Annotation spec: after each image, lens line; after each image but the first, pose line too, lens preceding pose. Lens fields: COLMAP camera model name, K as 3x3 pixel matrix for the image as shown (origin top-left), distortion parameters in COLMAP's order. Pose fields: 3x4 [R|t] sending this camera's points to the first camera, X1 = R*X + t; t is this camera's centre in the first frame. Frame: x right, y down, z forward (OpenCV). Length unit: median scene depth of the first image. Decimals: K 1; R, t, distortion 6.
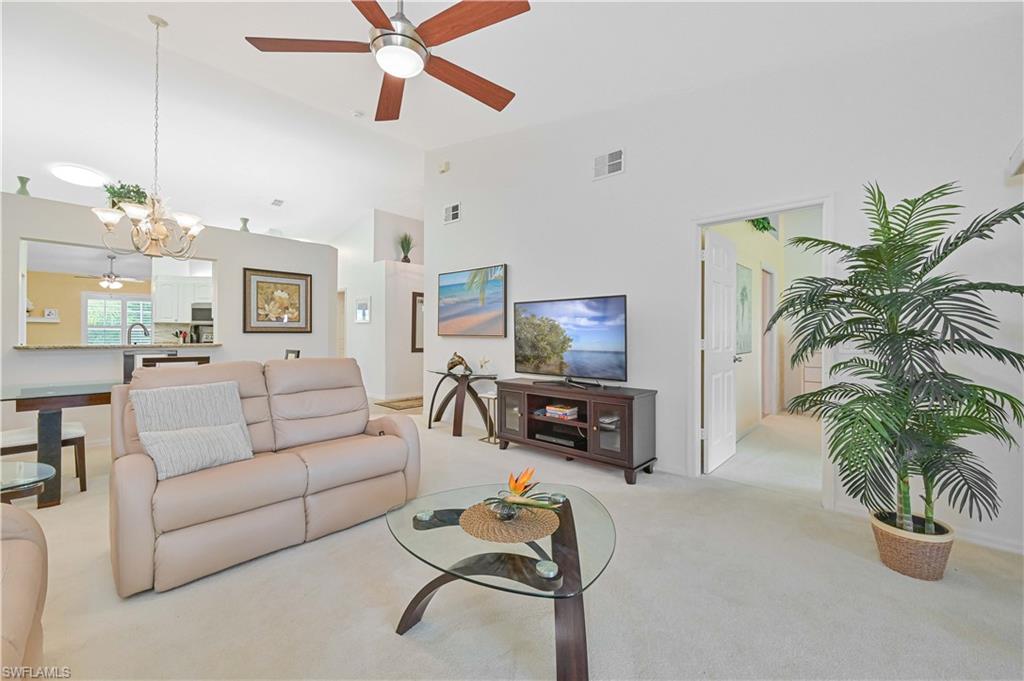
lens RADIAL K [[406.4, 0, 517.2], [0, 406.4, 340.0], [0, 0, 1]] dist [-0.000847, -0.000022]
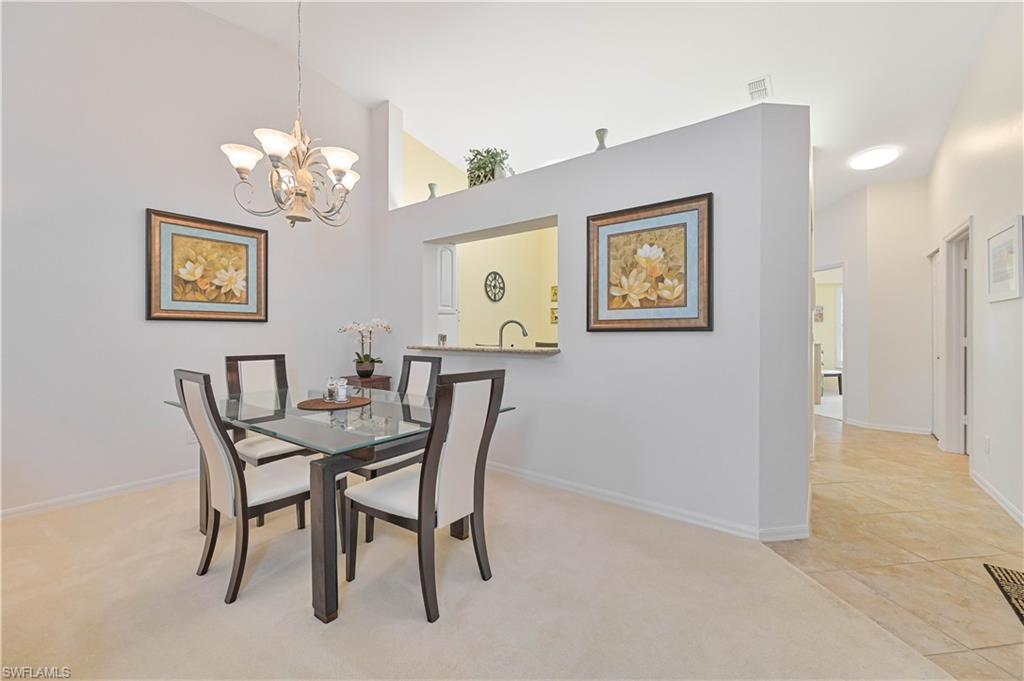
lens RADIAL K [[408.4, 0, 514.6], [0, 408.4, 332.8], [0, 0, 1]] dist [0.000053, 0.000134]
pose [[0.107066, -0.003769, -0.994245, -0.150159], [-0.012307, 0.999911, -0.005116, -0.014952], [0.994176, 0.012784, 0.107010, 1.064327]]
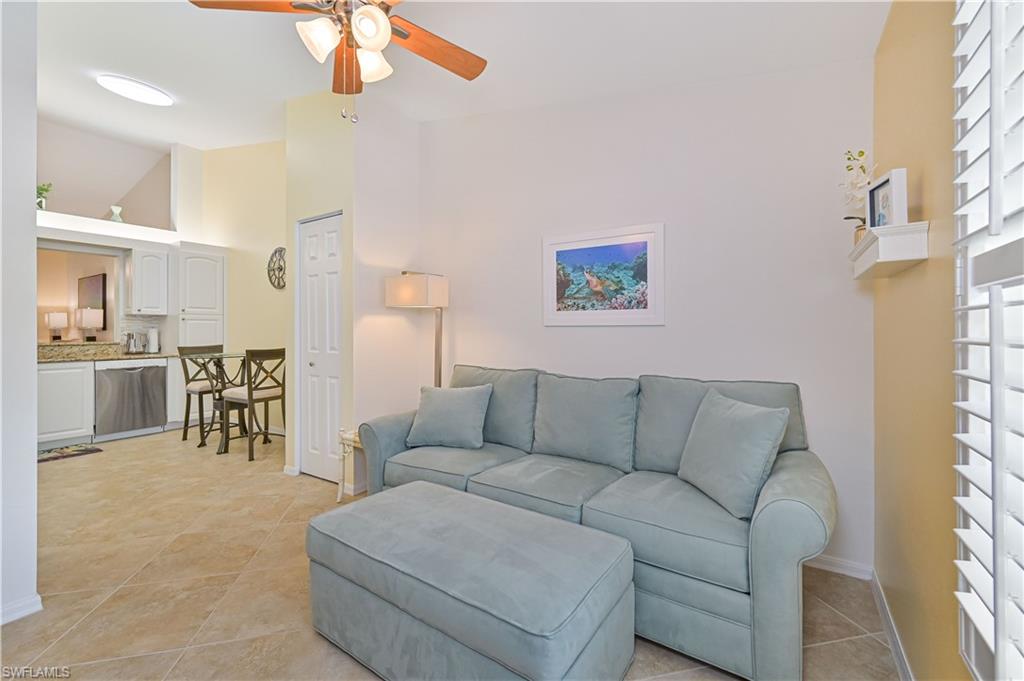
lens RADIAL K [[421.1, 0, 509.4], [0, 421.1, 333.2], [0, 0, 1]] dist [0.001304, 0.000084]
pose [[-0.984776, -0.007445, -0.173669, -2.127467], [-0.010364, 0.999820, 0.015907, -0.045096], [0.173519, 0.017465, -0.984676, 2.404553]]
